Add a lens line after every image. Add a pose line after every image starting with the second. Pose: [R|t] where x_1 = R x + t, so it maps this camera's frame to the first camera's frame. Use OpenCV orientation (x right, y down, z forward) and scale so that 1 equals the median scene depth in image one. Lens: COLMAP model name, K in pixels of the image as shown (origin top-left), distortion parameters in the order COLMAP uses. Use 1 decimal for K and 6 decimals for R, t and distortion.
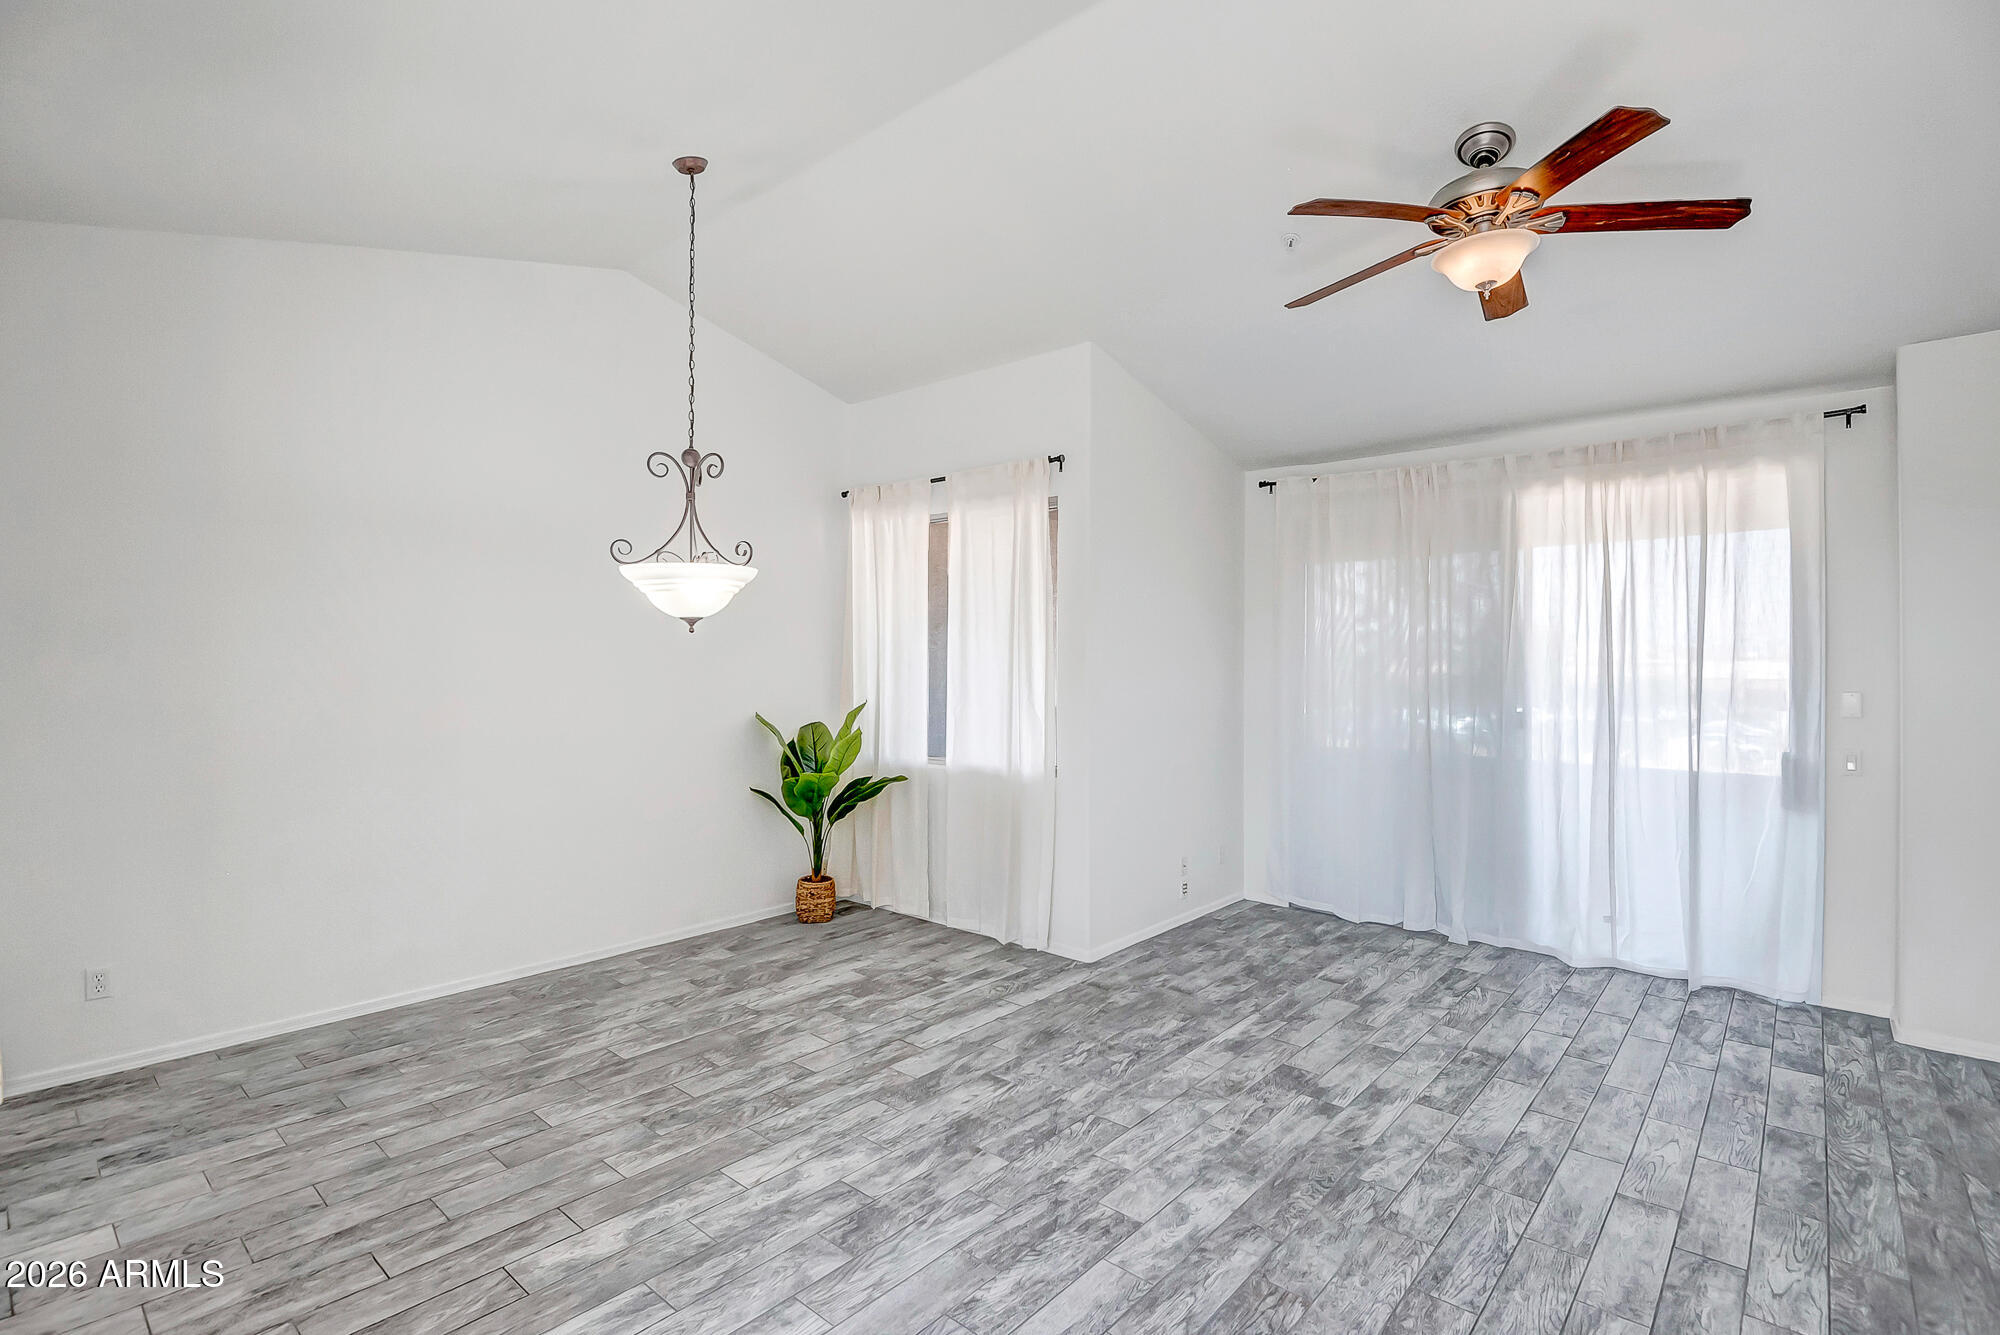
lens RADIAL K [[929.5, 0, 1000.6], [0, 929.5, 660.4], [0, 0, 1]] dist [0.028466, -0.027438]
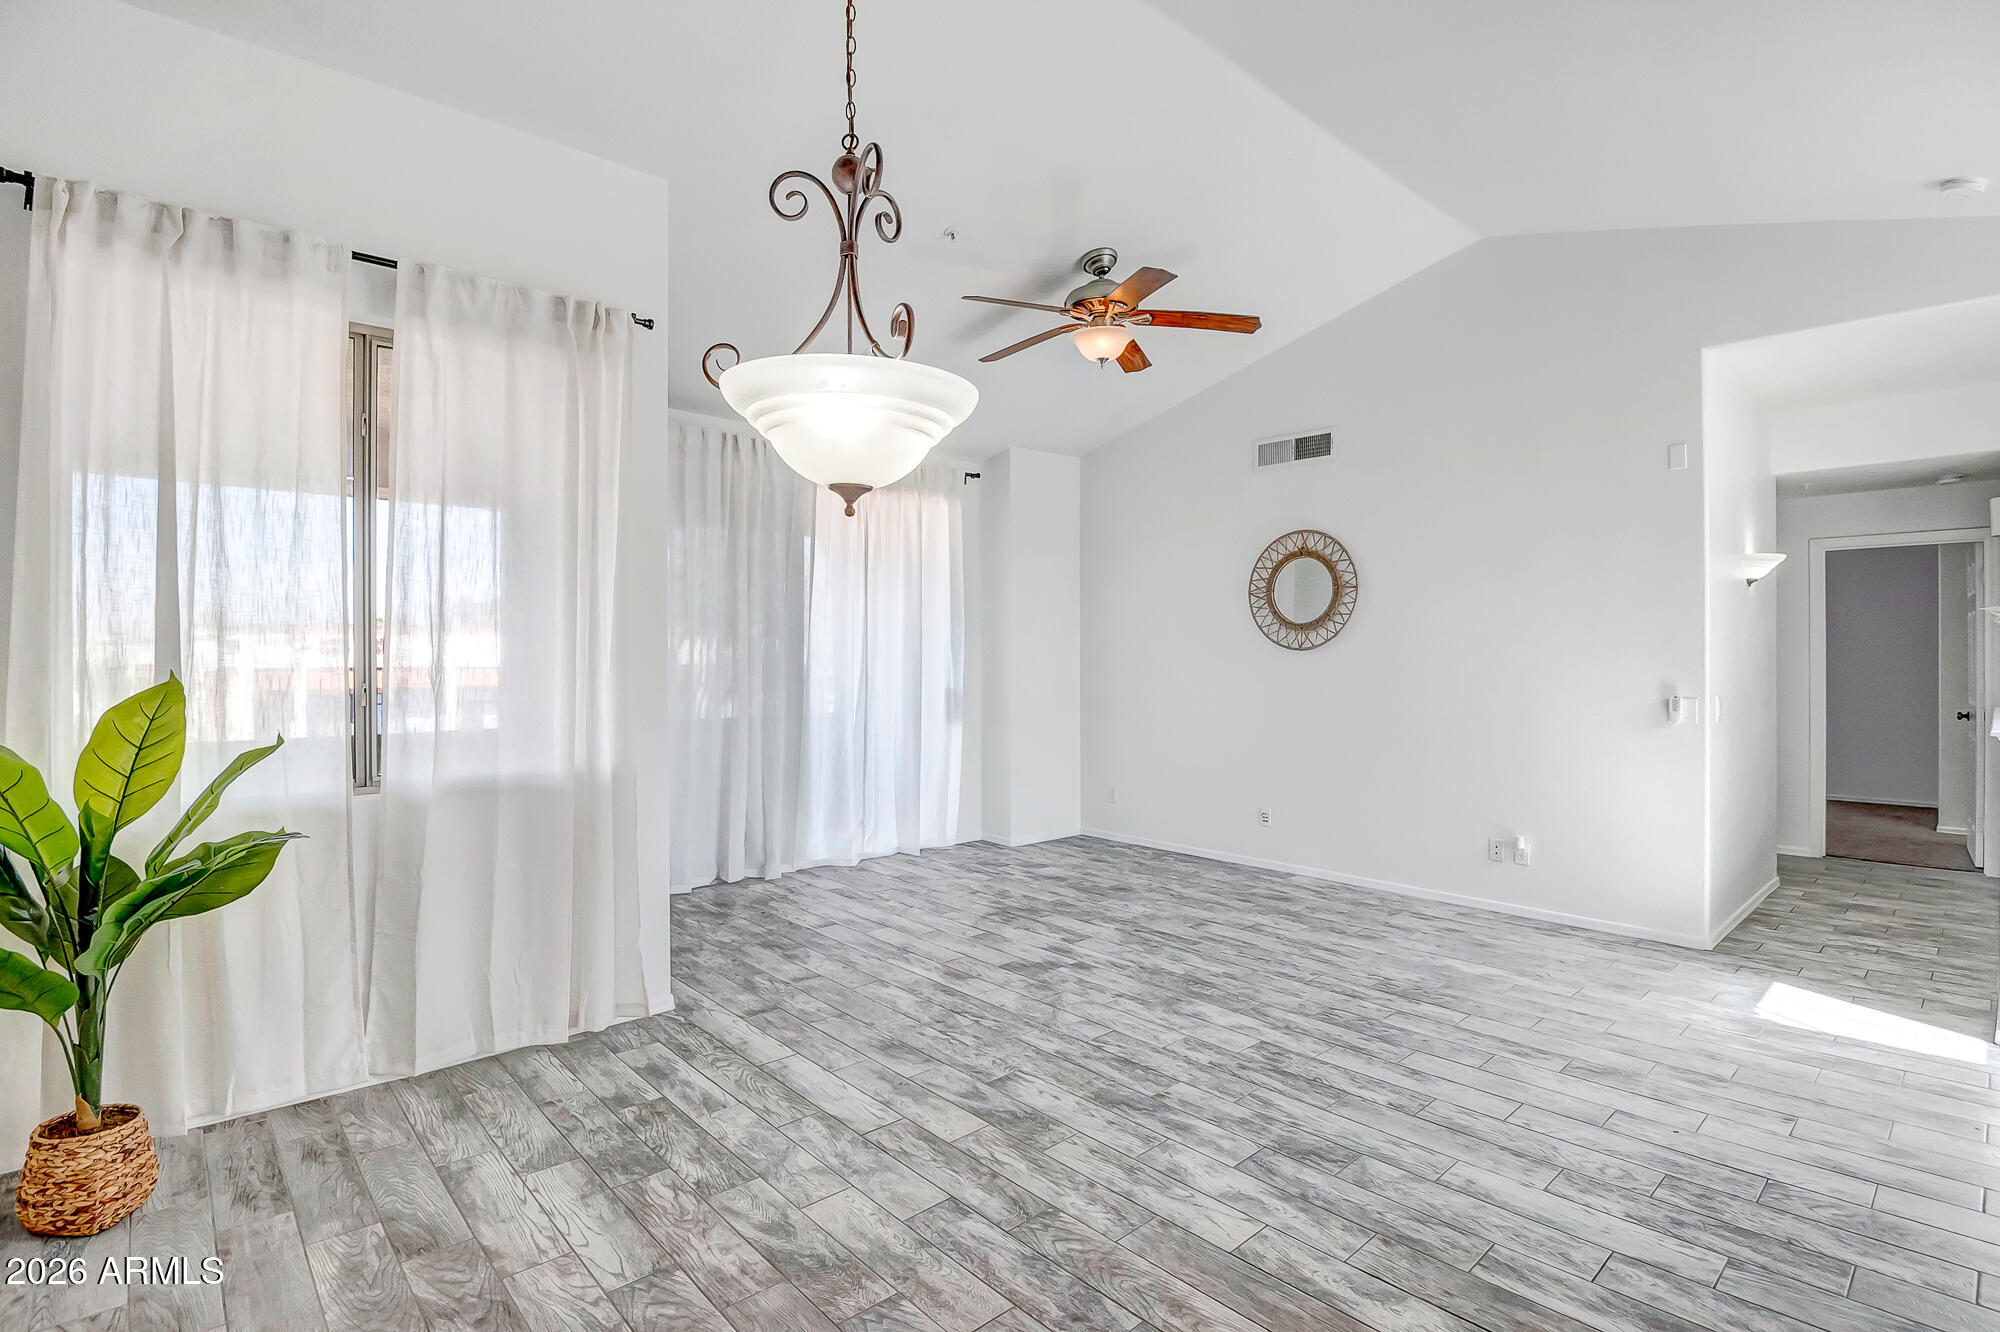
lens RADIAL K [[960.5, 0, 1001.7], [0, 960.5, 654.3], [0, 0, 1]] dist [-0.001280, -0.020360]
pose [[0.108842, -0.005021, 0.994046, -0.859297], [-0.002715, 0.999982, 0.005348, 0.043829], [-0.994055, -0.003281, 0.108826, 0.868089]]
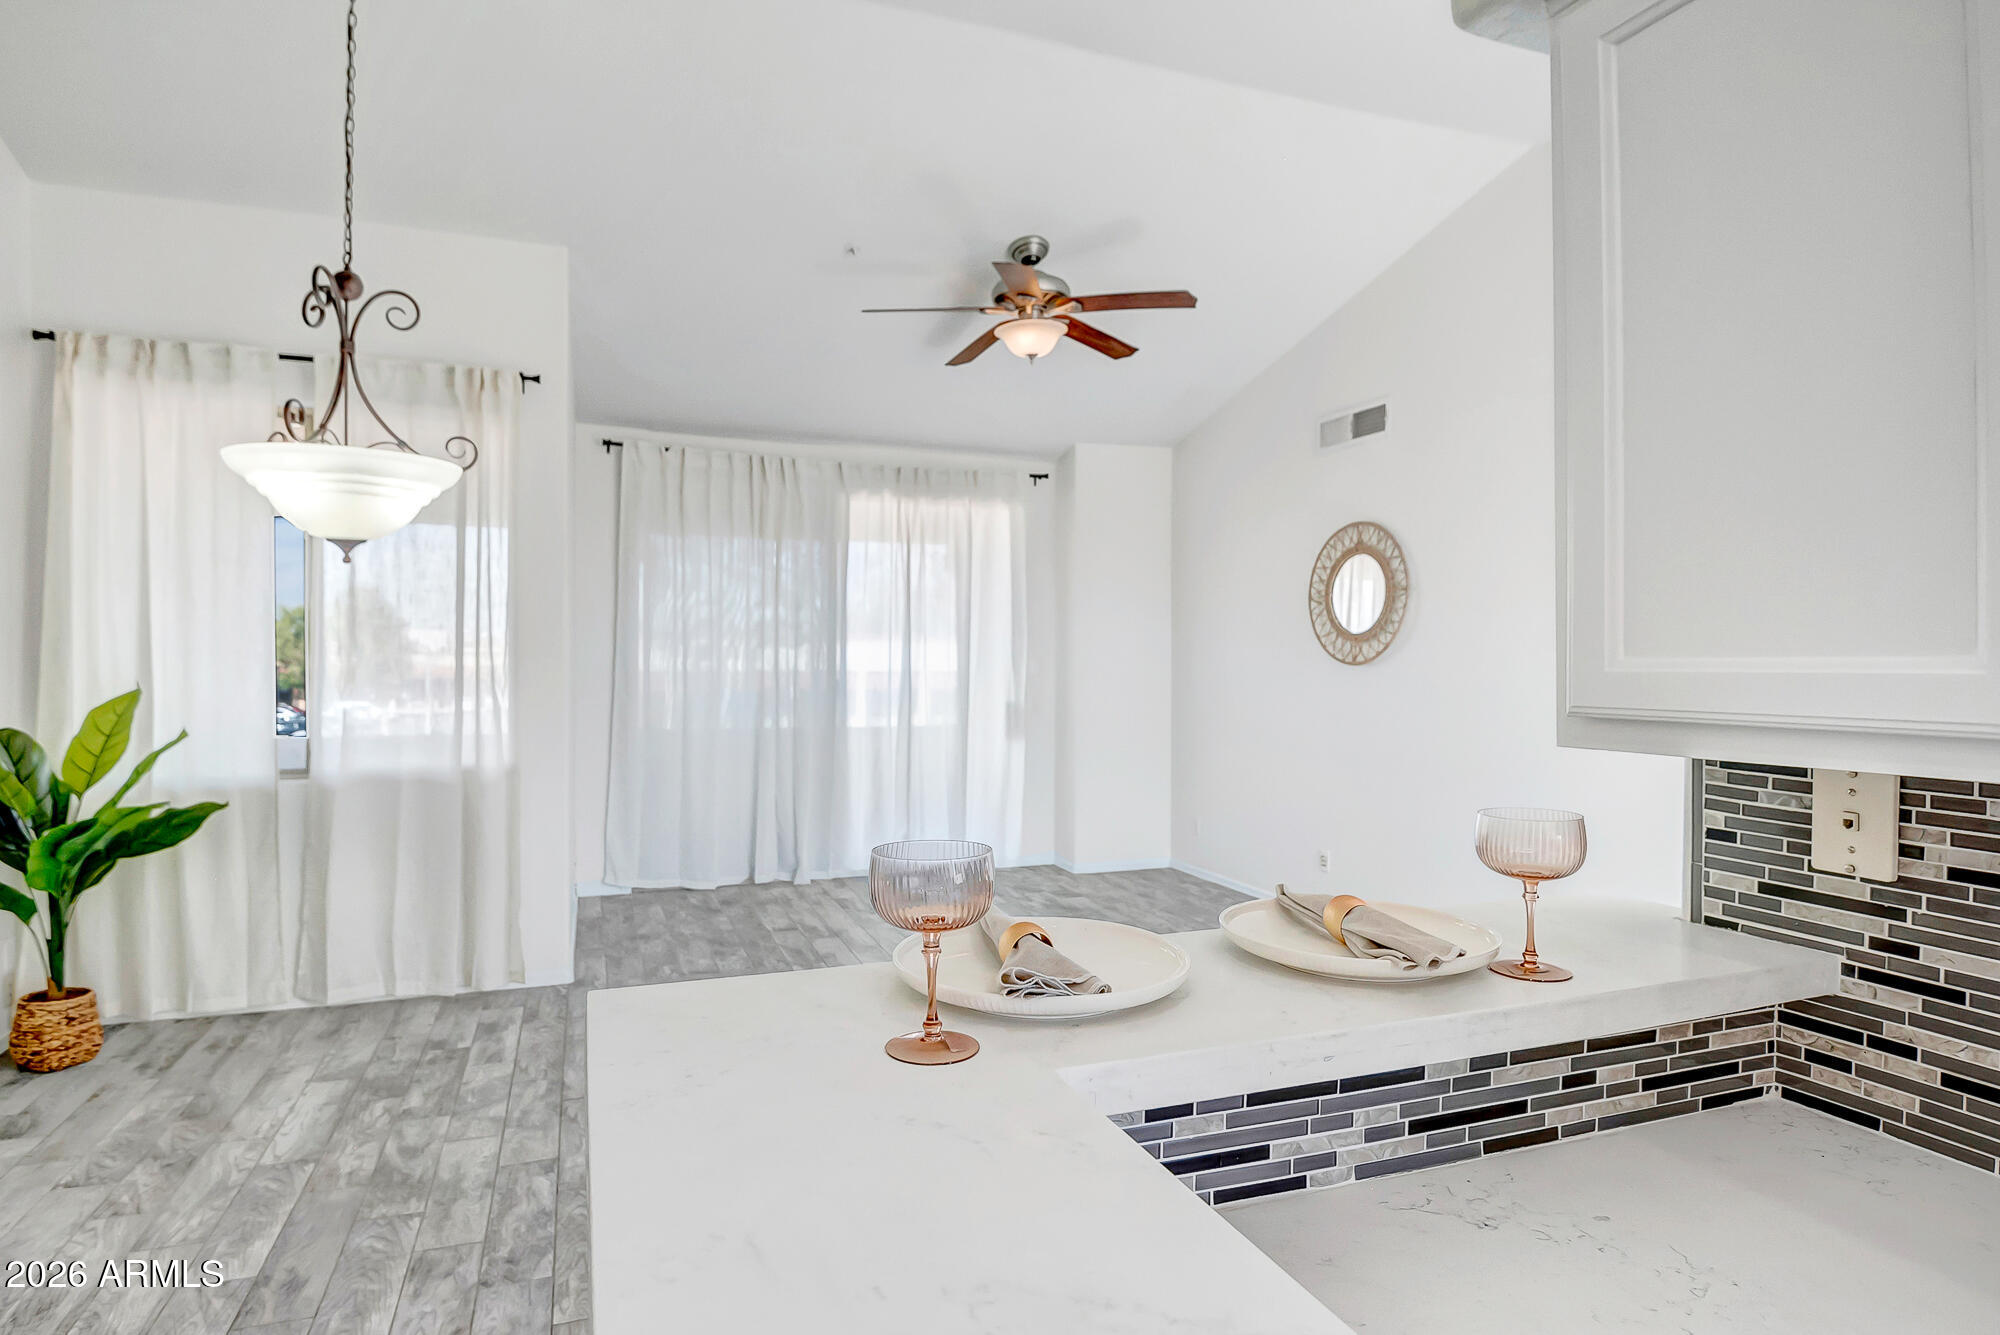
lens RADIAL K [[1065.1, 0, 967.8], [0, 1065.1, 666.1], [0, 0, 1]] dist [0.034333, -0.044460]
pose [[0.482906, -0.007822, 0.875637, -0.776209], [-0.005165, 0.999917, 0.011780, 0.029649], [-0.875657, -0.010211, 0.482825, 0.285150]]
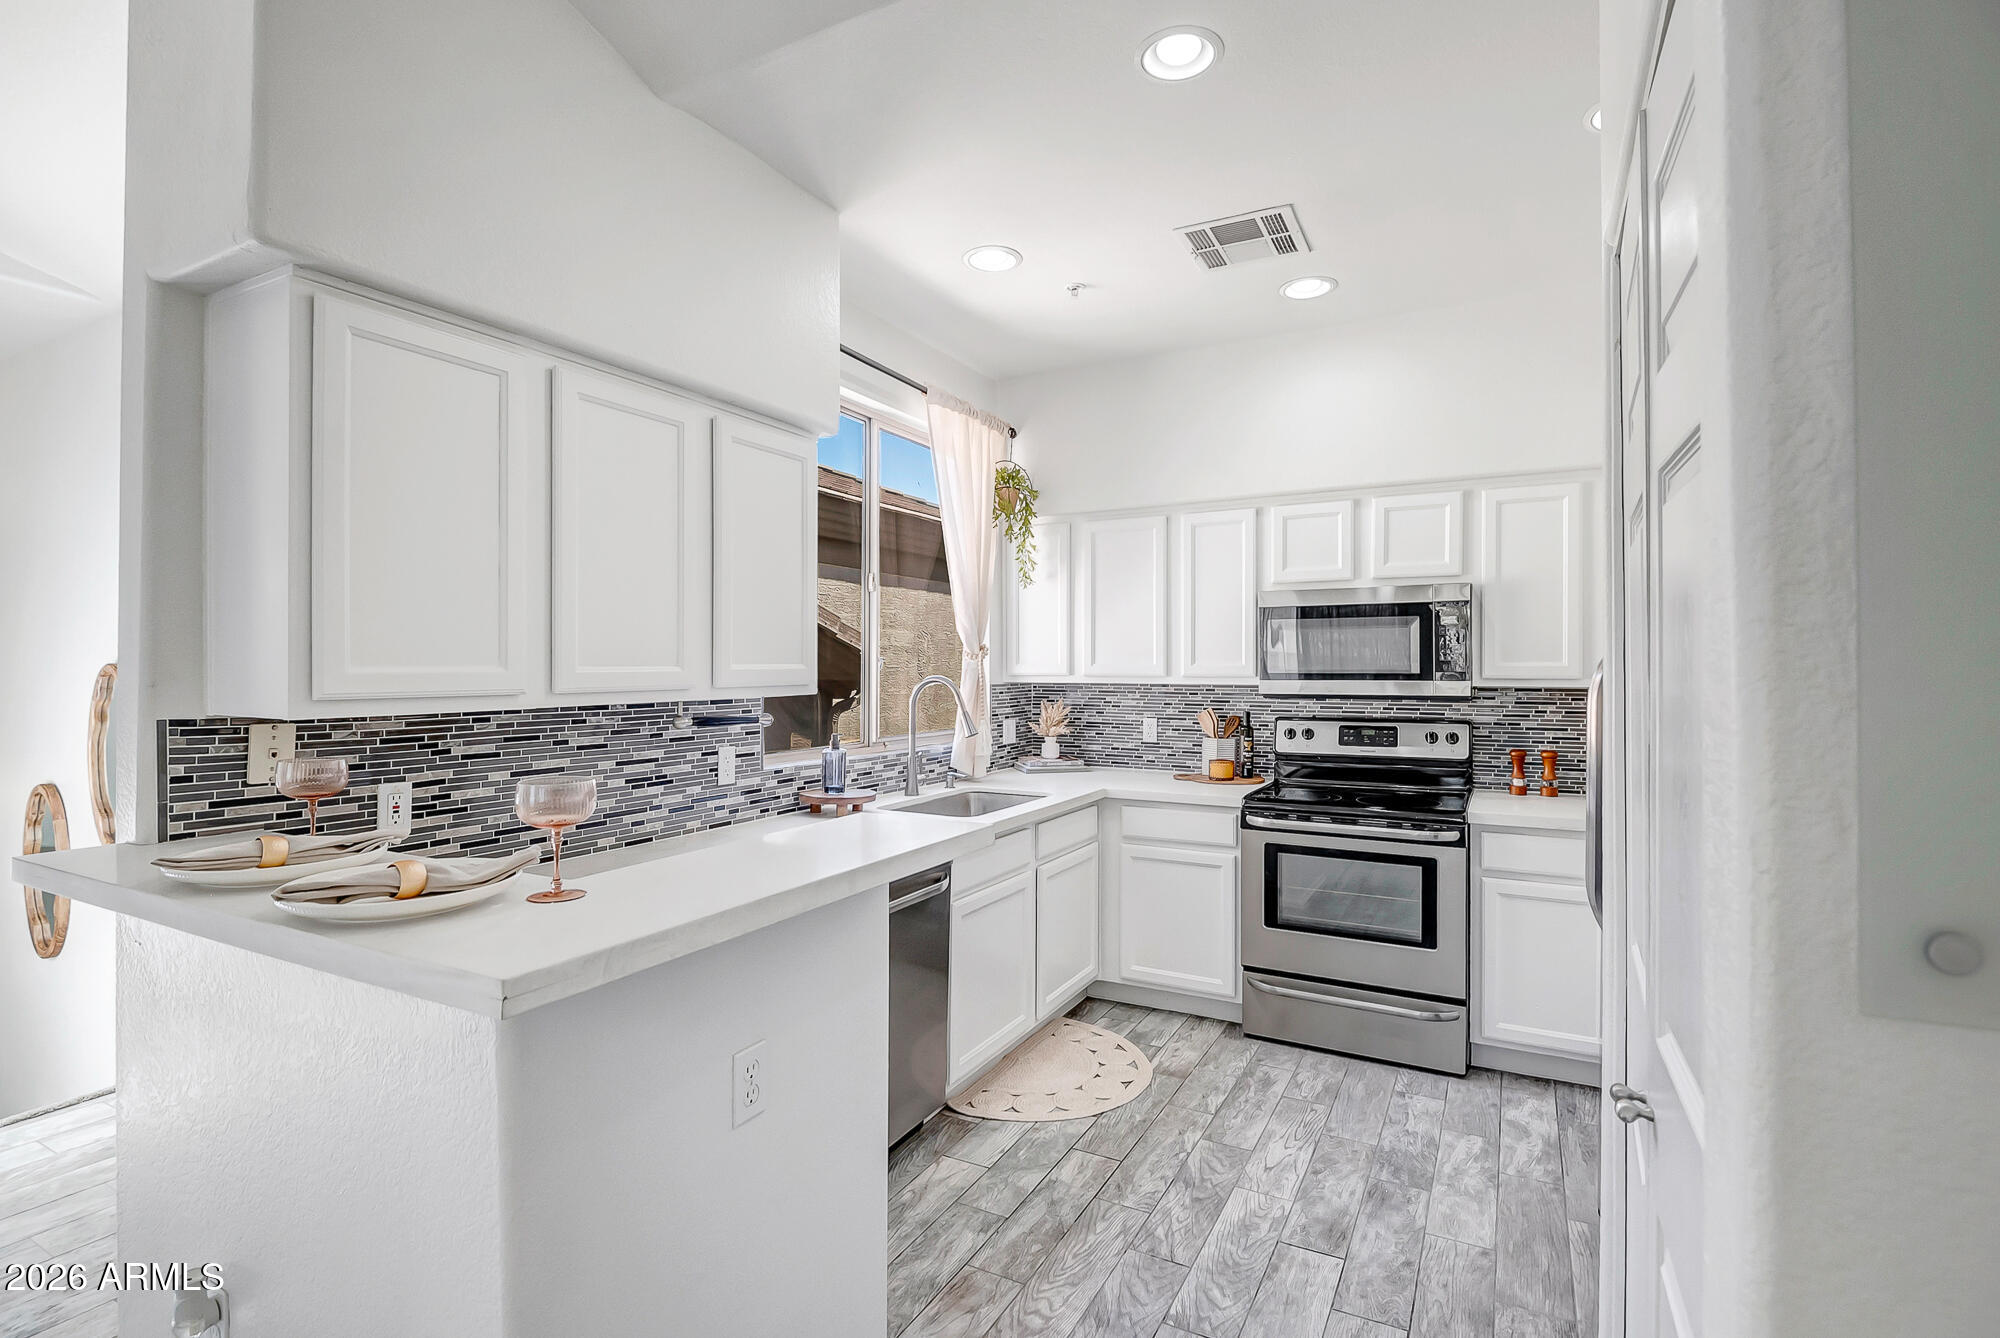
lens RADIAL K [[944.0, 0, 1000.0], [0, 944.0, 669.0], [0, 0, 1]] dist [0.033036, -0.033122]
pose [[-0.974671, -0.007824, -0.223508, -0.646338], [-0.007226, 0.999968, -0.003493, 0.030343], [0.223528, -0.001789, -0.974696, 0.808223]]
